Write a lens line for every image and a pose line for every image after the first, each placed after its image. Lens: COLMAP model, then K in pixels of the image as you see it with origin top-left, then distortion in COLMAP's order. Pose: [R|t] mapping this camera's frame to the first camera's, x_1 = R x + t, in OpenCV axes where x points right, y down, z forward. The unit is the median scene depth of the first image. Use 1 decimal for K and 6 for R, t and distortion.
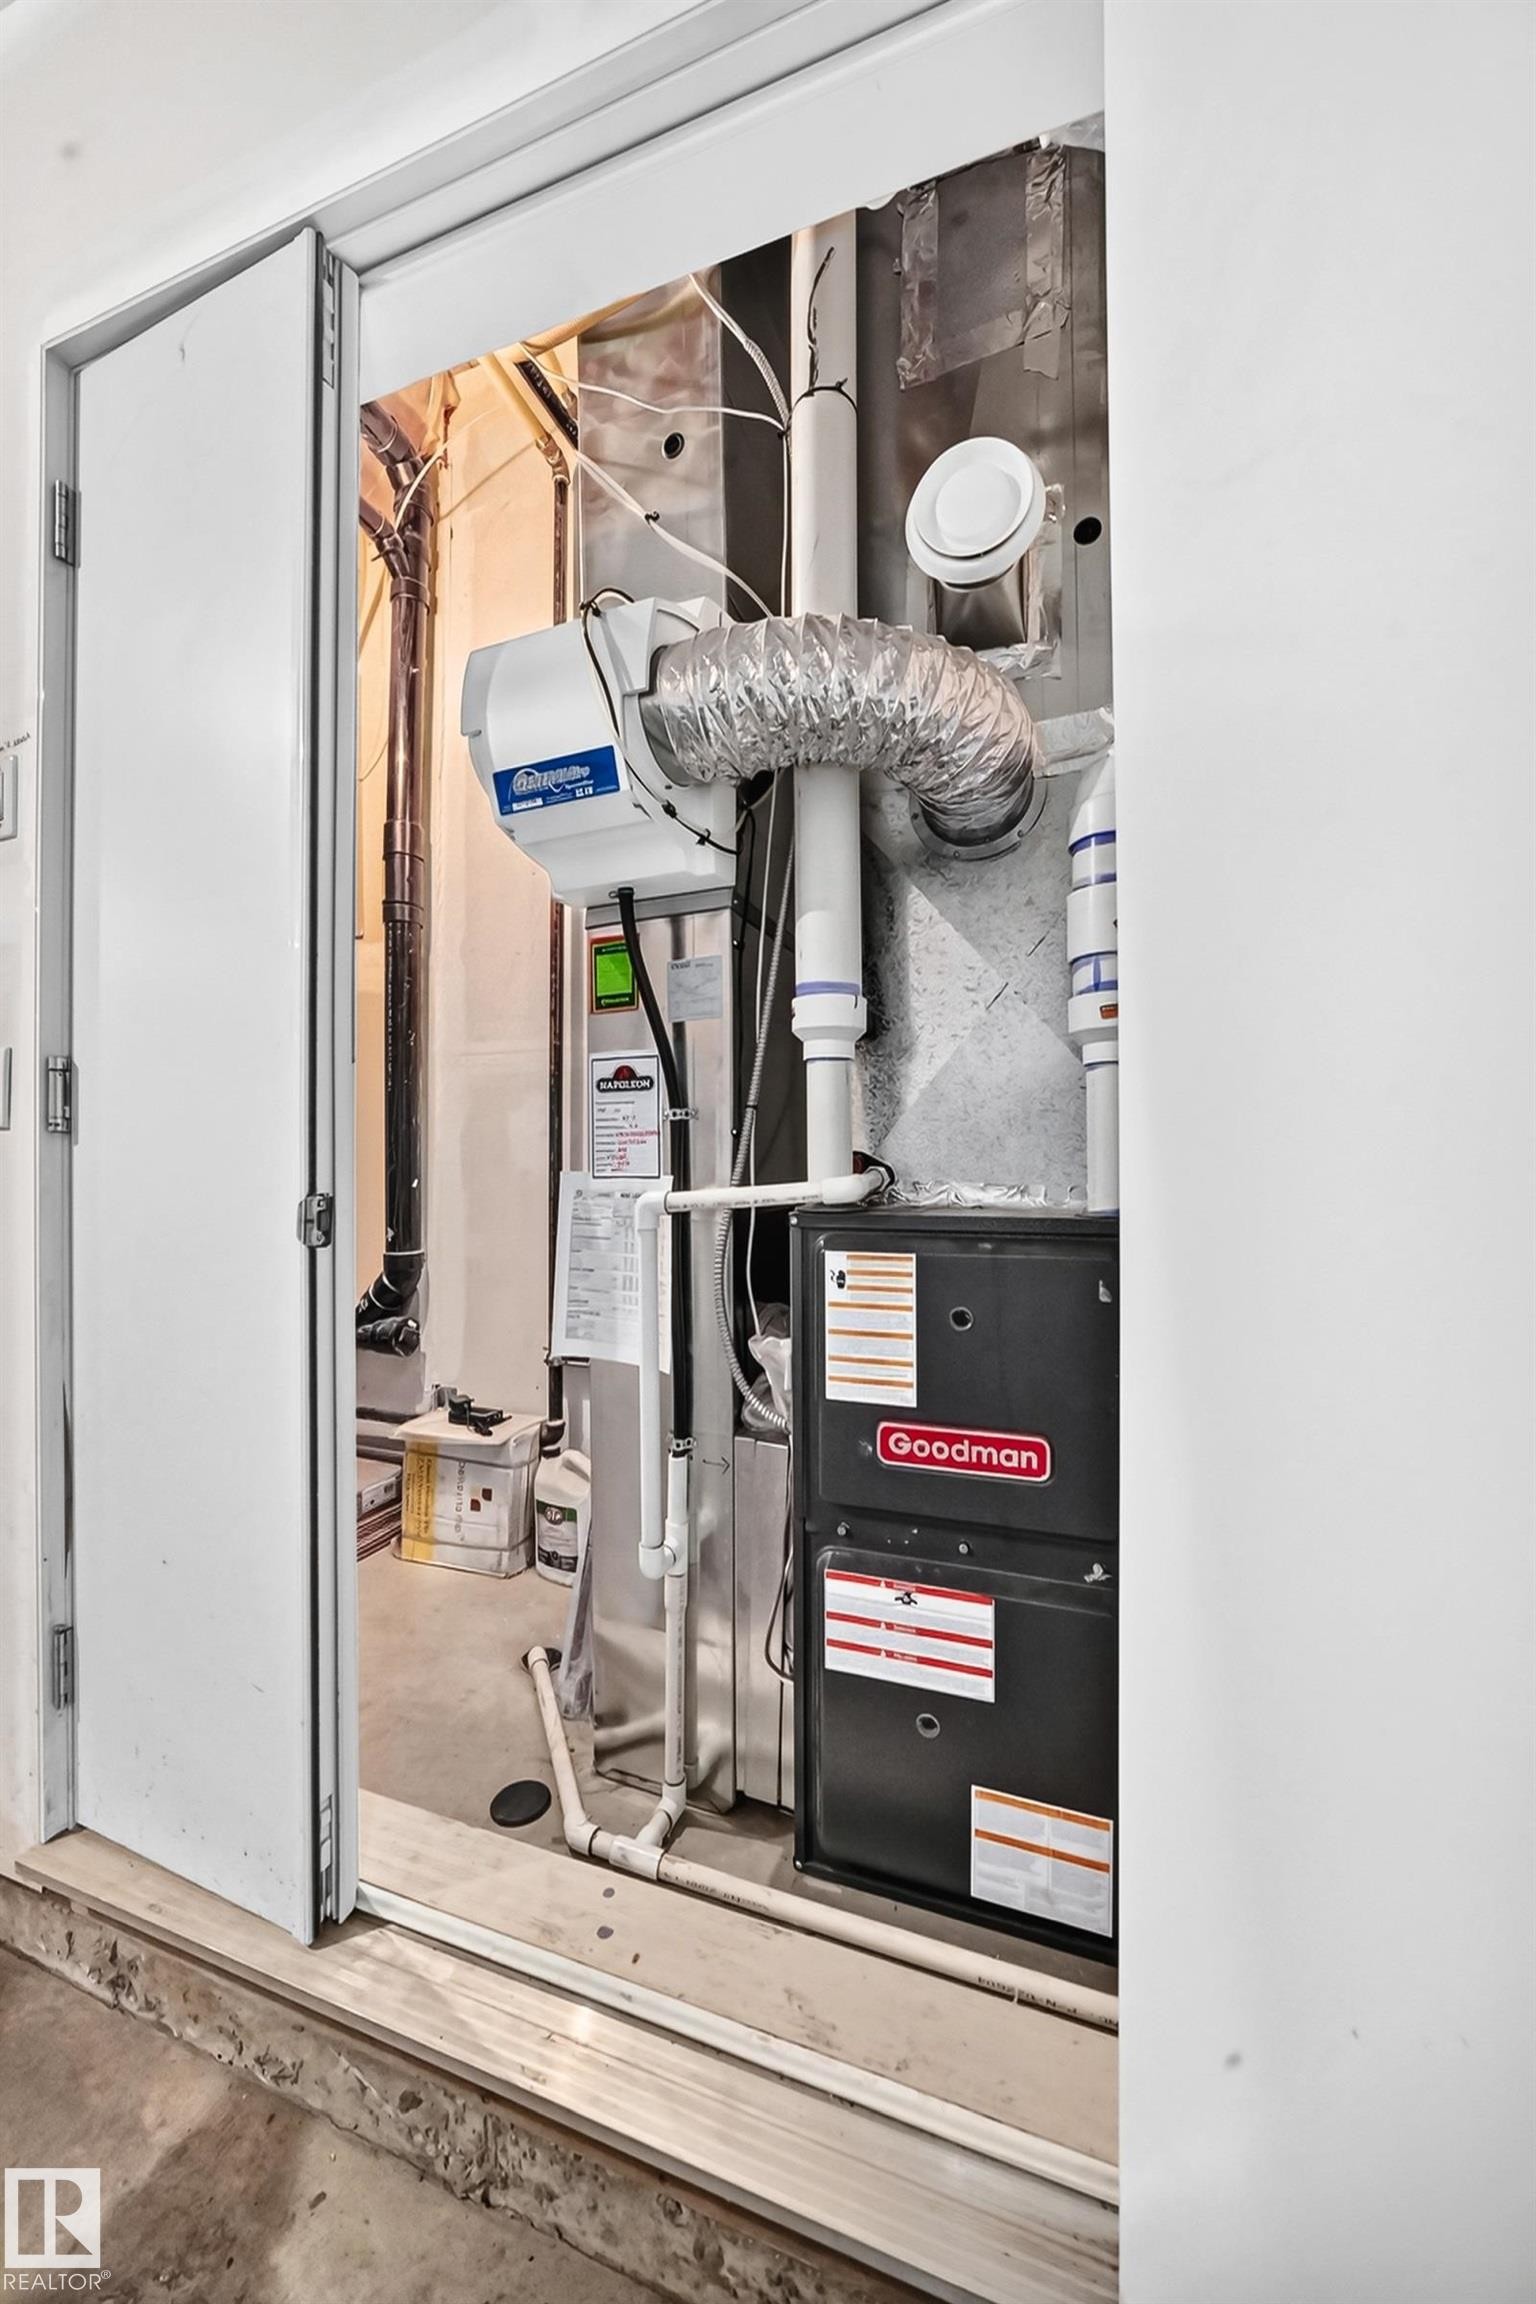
lens RADIAL K [[860.7, 0, 690.7], [0, 860.7, 1170.0], [0, 0, 1]] dist [-0.003177, 0.000598]
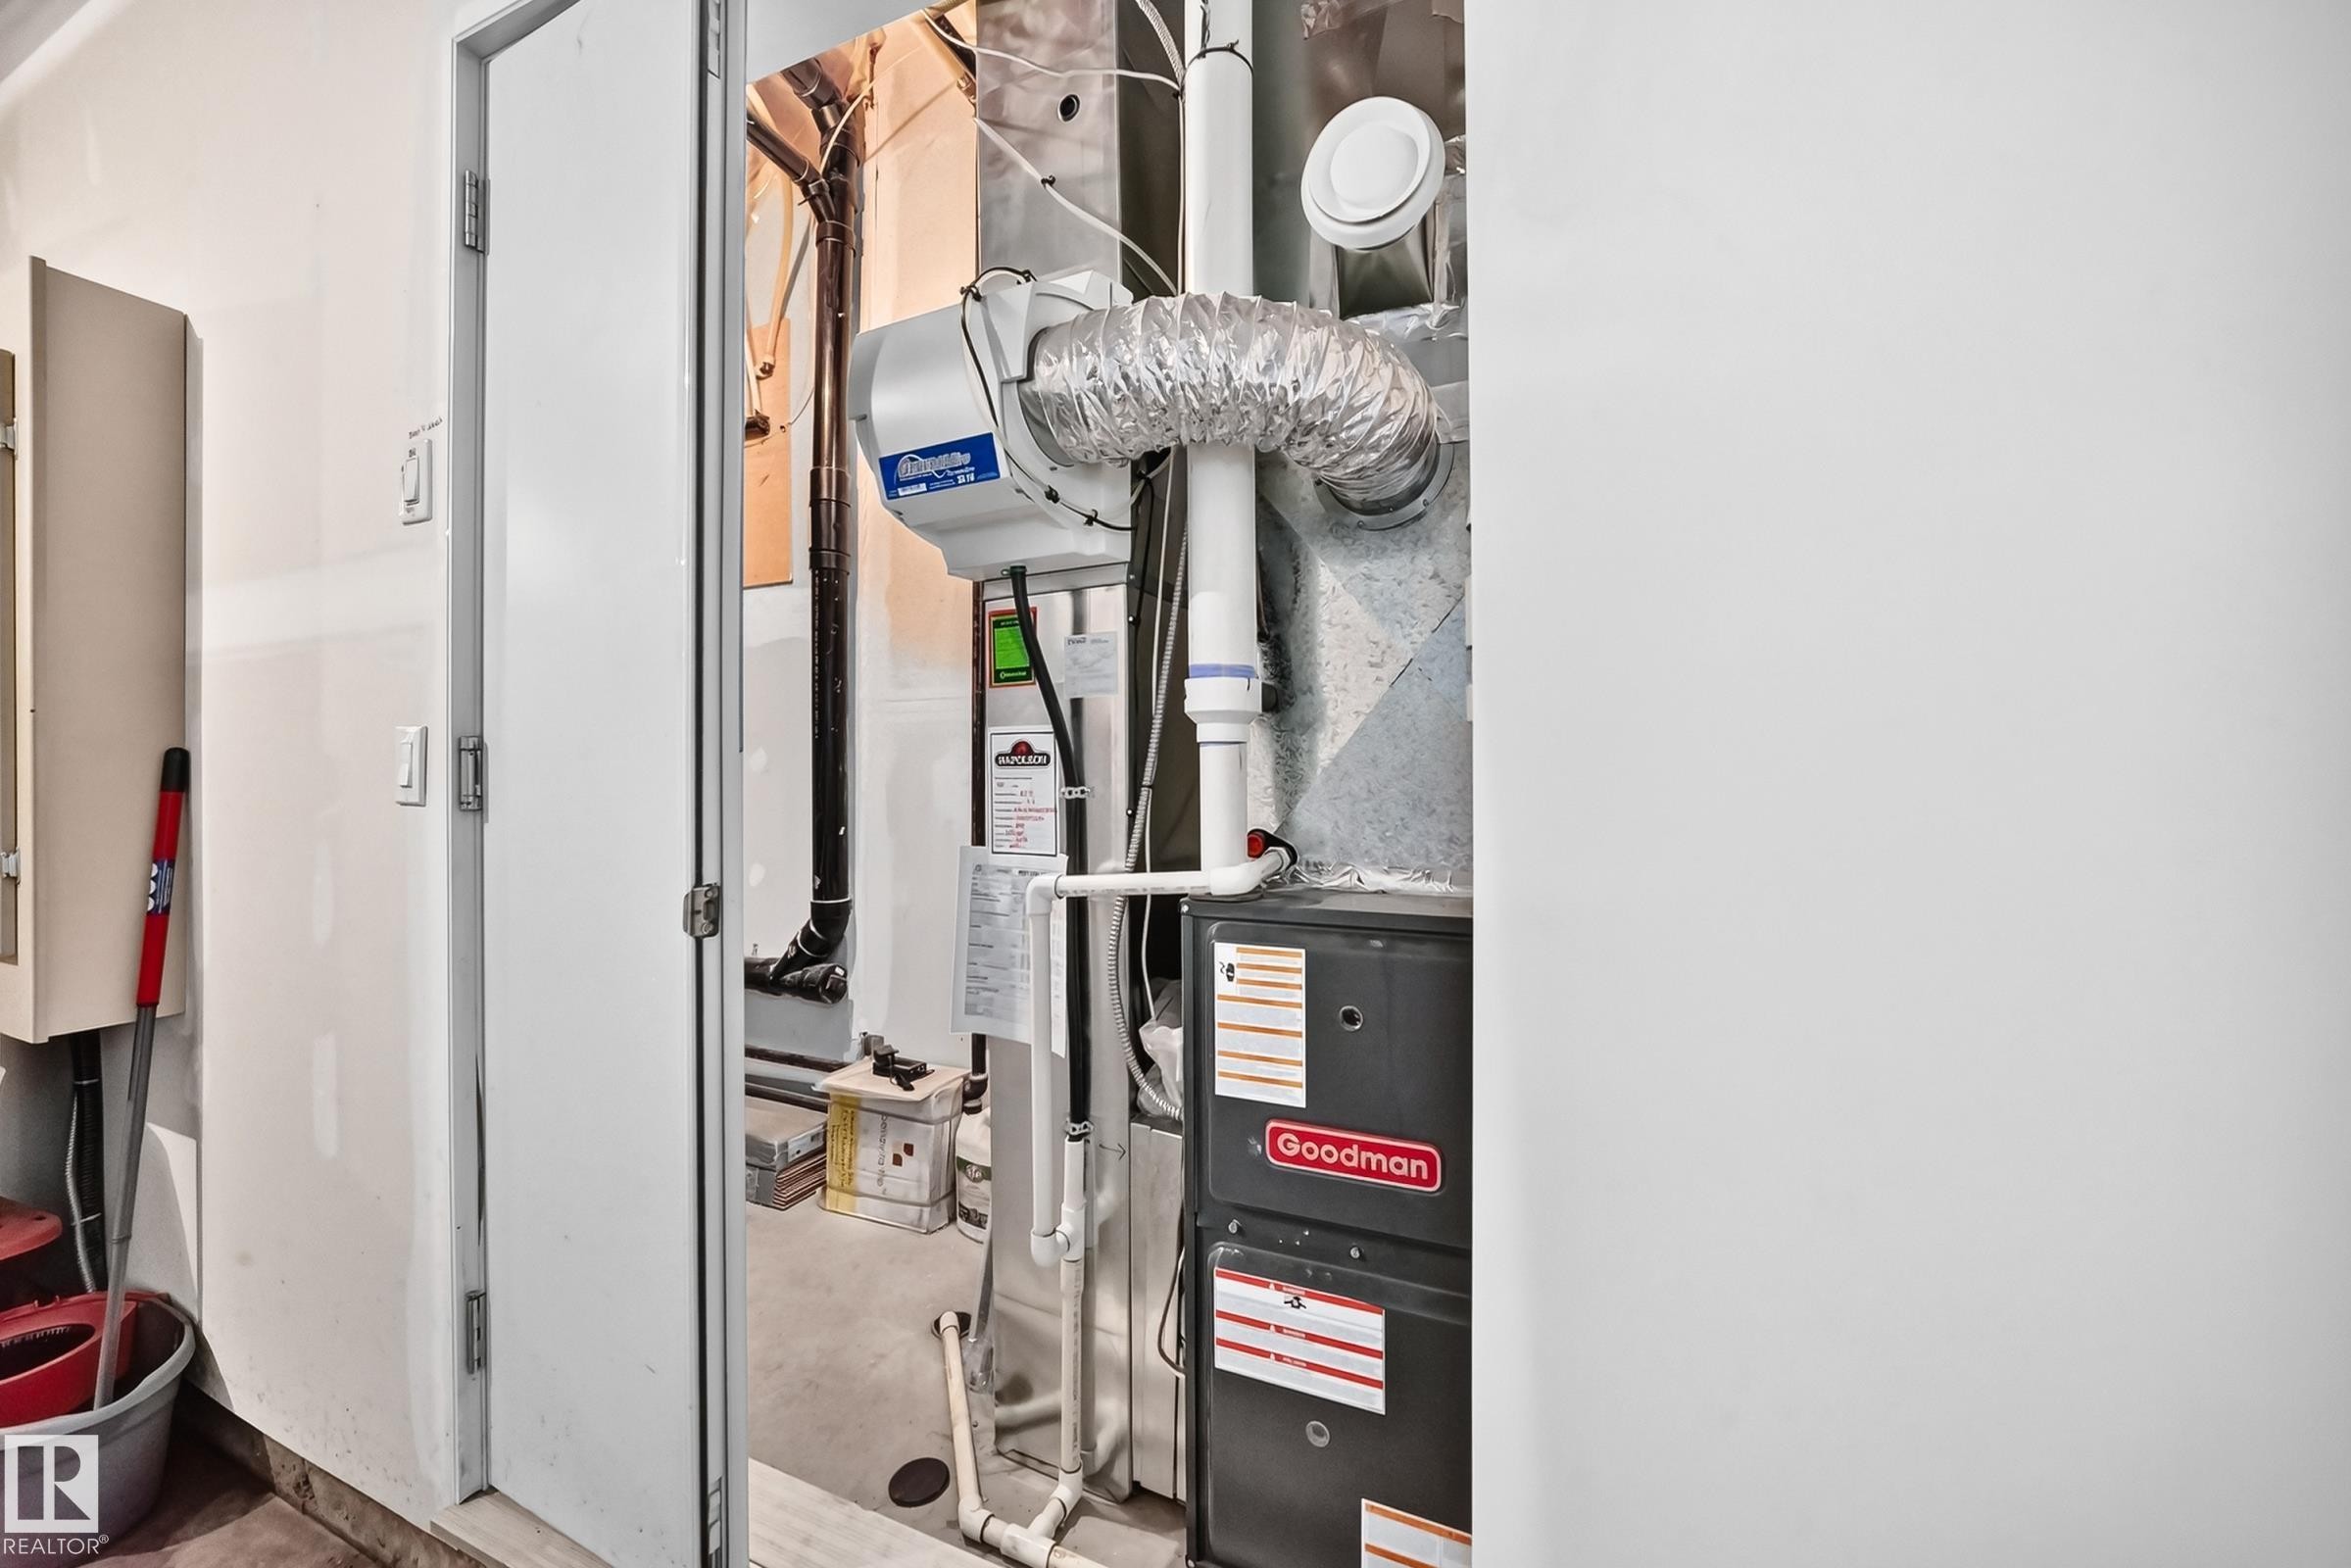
lens RADIAL K [[878.3, 0, 1097.7], [0, 878.3, 794.8], [0, 0, 1]] dist [-0.003177, 0.000598]
pose [[0.998446, -0.000853, -0.055730, 0.071800], [0.001185, 0.999982, 0.005929, -0.071322], [0.055723, -0.005986, 0.998428, 0.000120]]
